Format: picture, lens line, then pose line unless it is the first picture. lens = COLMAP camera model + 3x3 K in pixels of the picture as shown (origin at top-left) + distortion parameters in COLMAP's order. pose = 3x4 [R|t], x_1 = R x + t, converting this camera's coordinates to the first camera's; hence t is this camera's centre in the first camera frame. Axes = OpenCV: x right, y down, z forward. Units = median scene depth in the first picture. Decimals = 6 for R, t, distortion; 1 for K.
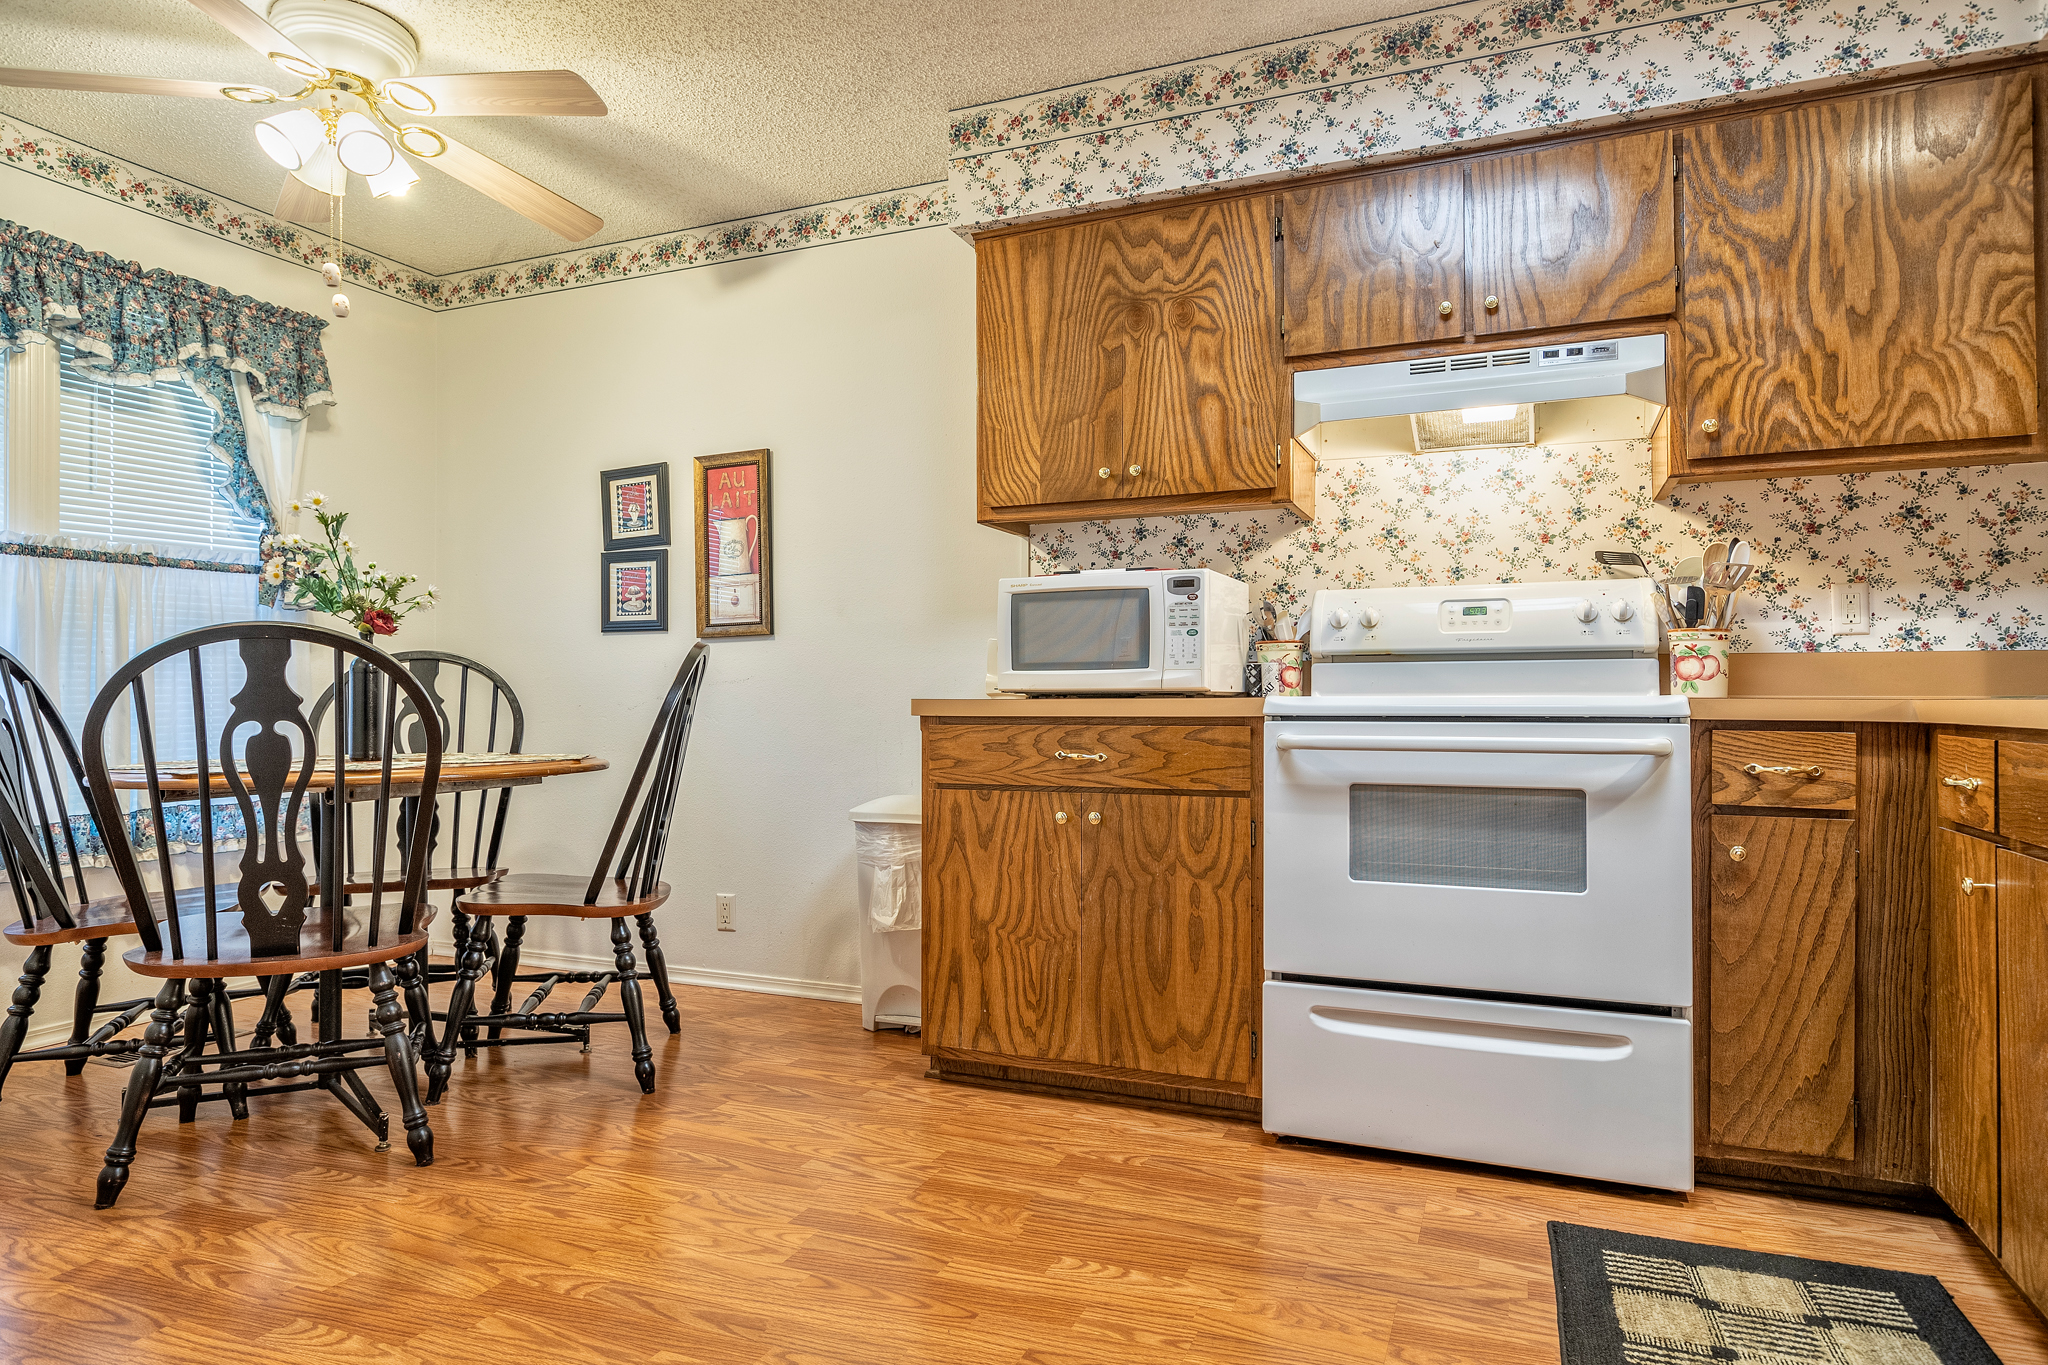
lens RADIAL K [[1256.1, 0, 1024.0], [0, 1256.1, 682.5], [0, 0, 1]] dist [0.001332, 0.000585]
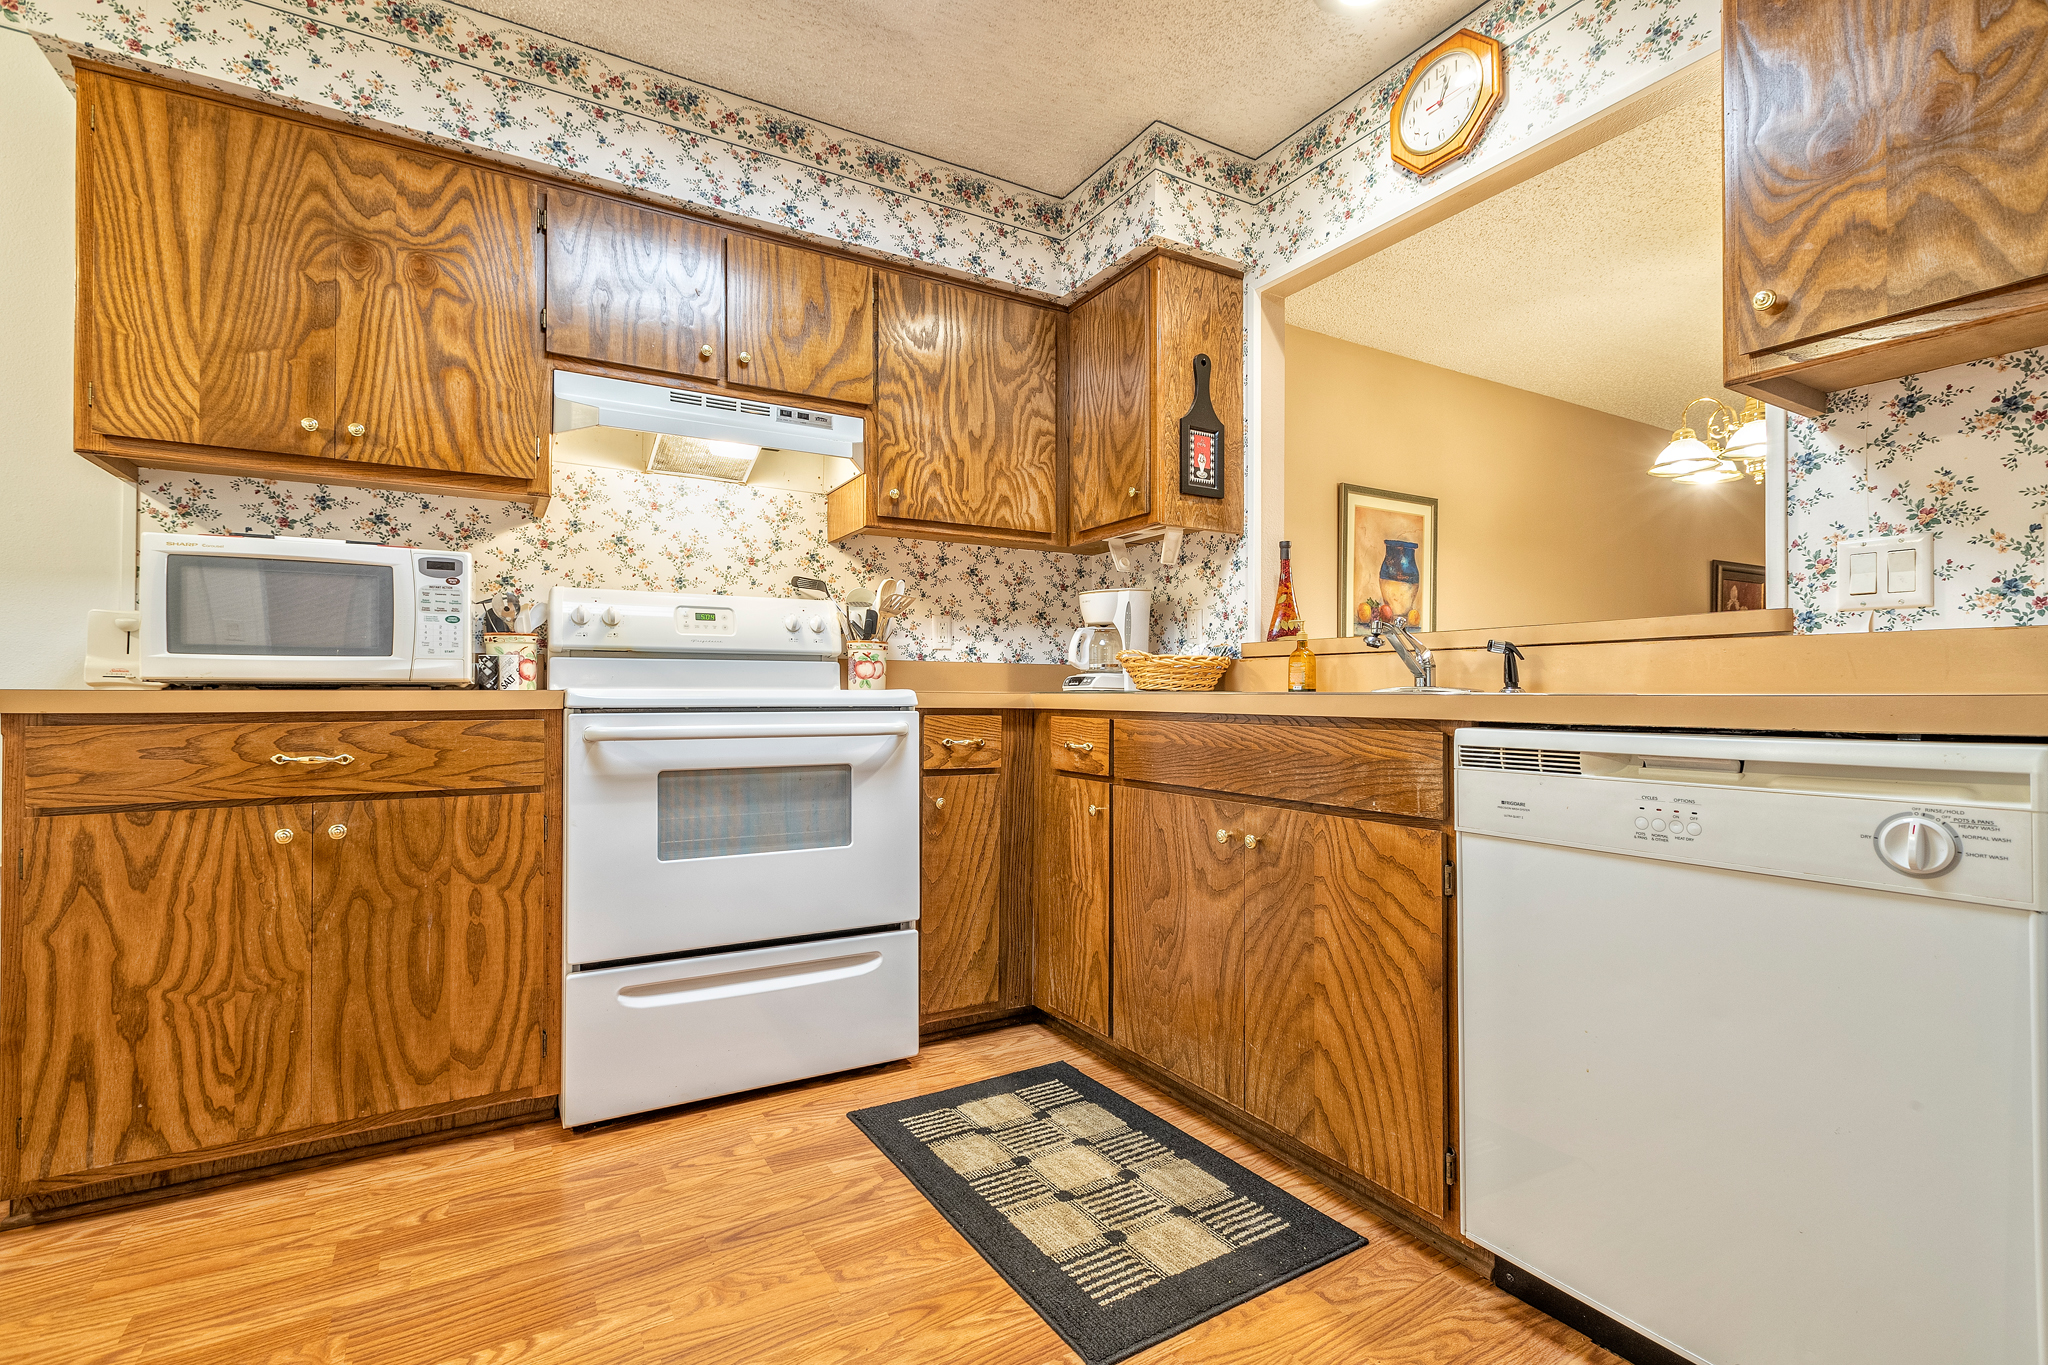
lens RADIAL K [[960.1, 0, 1027.7], [0, 960.1, 687.0], [0, 0, 1]] dist [0.002483, 0.000498]
pose [[0.575897, 0.007815, 0.817485, -0.212211], [-0.014647, 0.999892, 0.000759, 0.003540], [-0.817391, -0.012411, 0.575949, 0.257396]]
